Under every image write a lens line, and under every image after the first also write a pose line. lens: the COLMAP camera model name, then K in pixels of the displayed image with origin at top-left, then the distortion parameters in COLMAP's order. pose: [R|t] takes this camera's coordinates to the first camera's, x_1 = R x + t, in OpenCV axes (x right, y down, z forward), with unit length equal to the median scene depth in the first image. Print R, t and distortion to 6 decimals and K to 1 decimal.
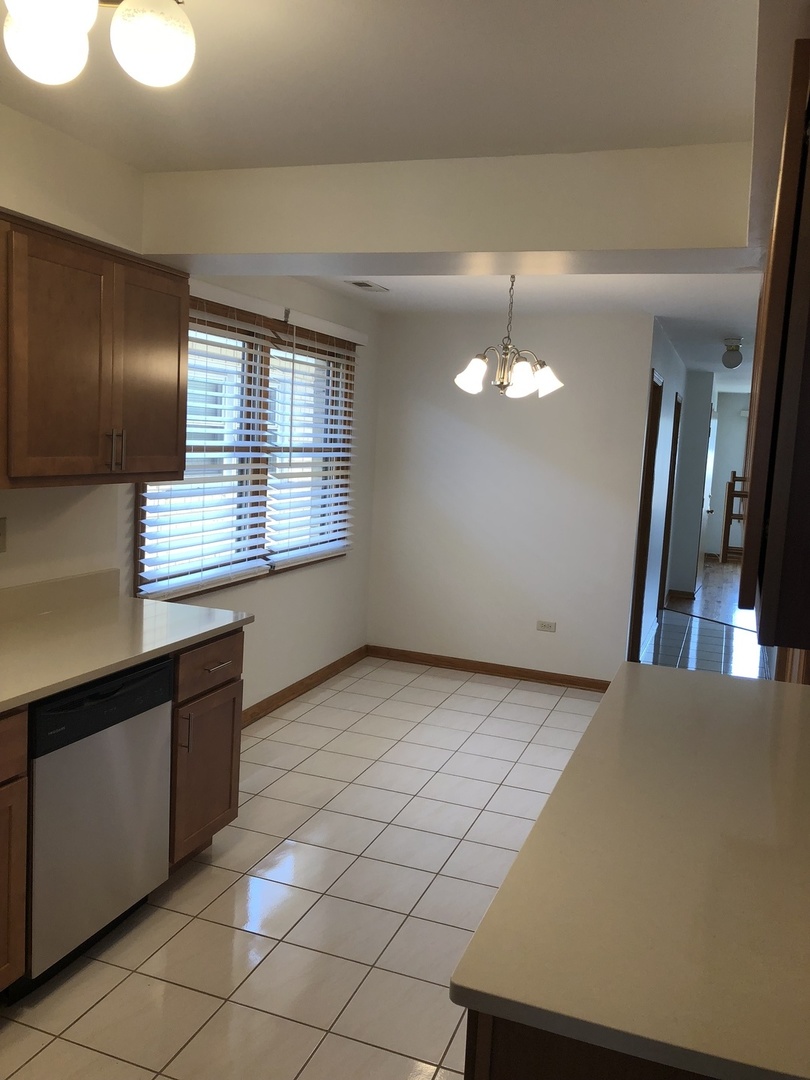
lens RADIAL K [[881.6, 0, 404.6], [0, 881.6, 544.0], [0, 0, 1]] dist [0.009853, -0.002200]
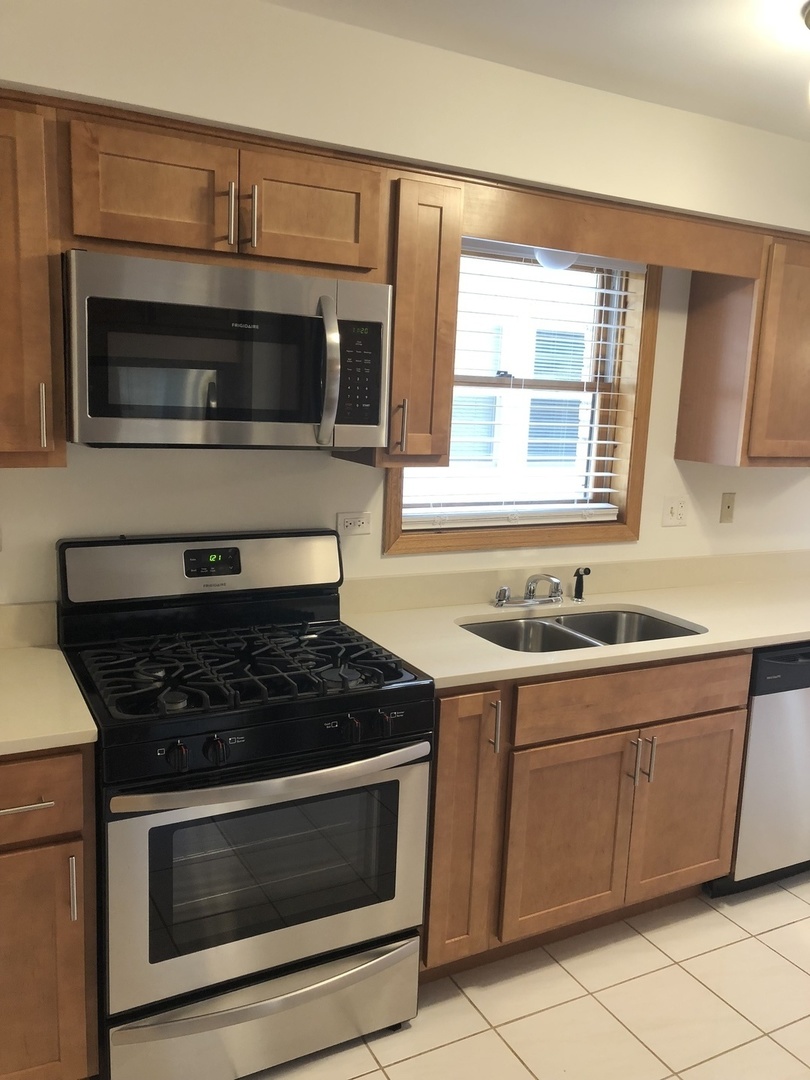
lens RADIAL K [[881.6, 0, 404.6], [0, 881.6, 544.0], [0, 0, 1]] dist [0.009853, -0.002200]
pose [[0.737962, 0.081167, -0.669943, 0.007389], [-0.076840, 0.996391, 0.036075, 0.034960], [0.670453, 0.024856, 0.741535, -0.179504]]
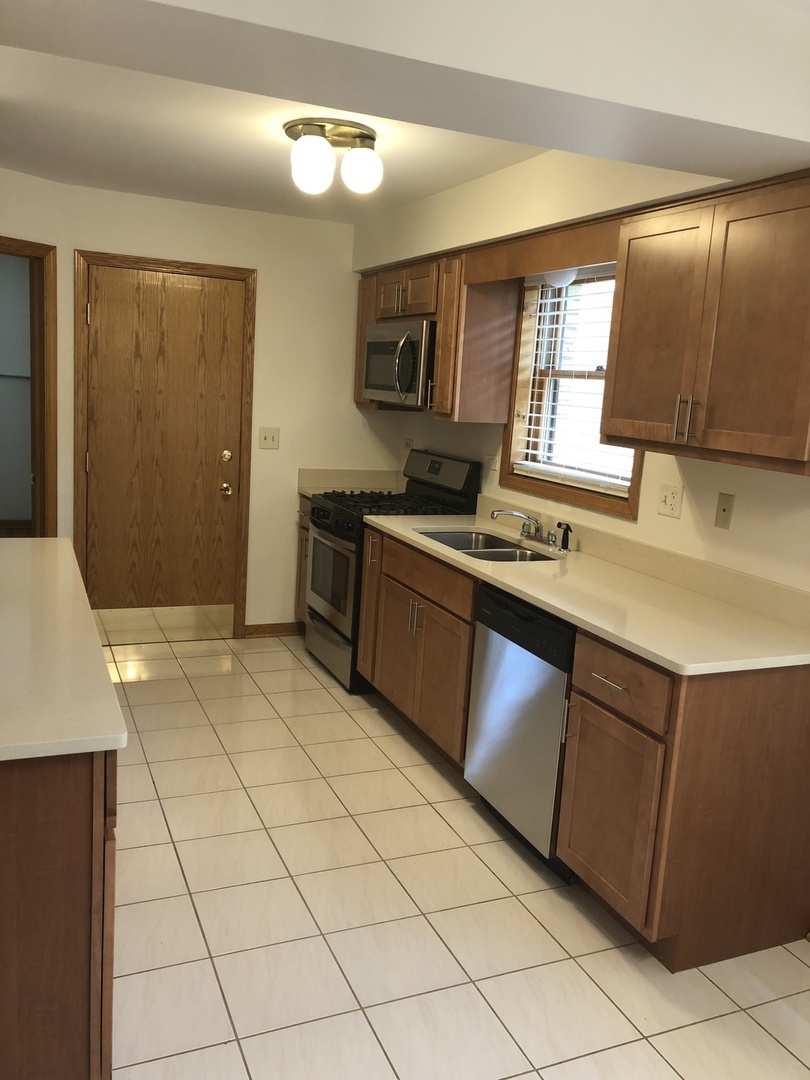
lens RADIAL K [[873.2, 0, 405.0], [0, 873.2, 540.0], [0, 0, 1]] dist [0.100306, 0.001245]
pose [[-0.715532, 0.022930, -0.698204, 0.632118], [-0.188519, 0.956043, 0.224595, -0.171386], [0.672663, 0.292330, -0.679756, 1.818264]]
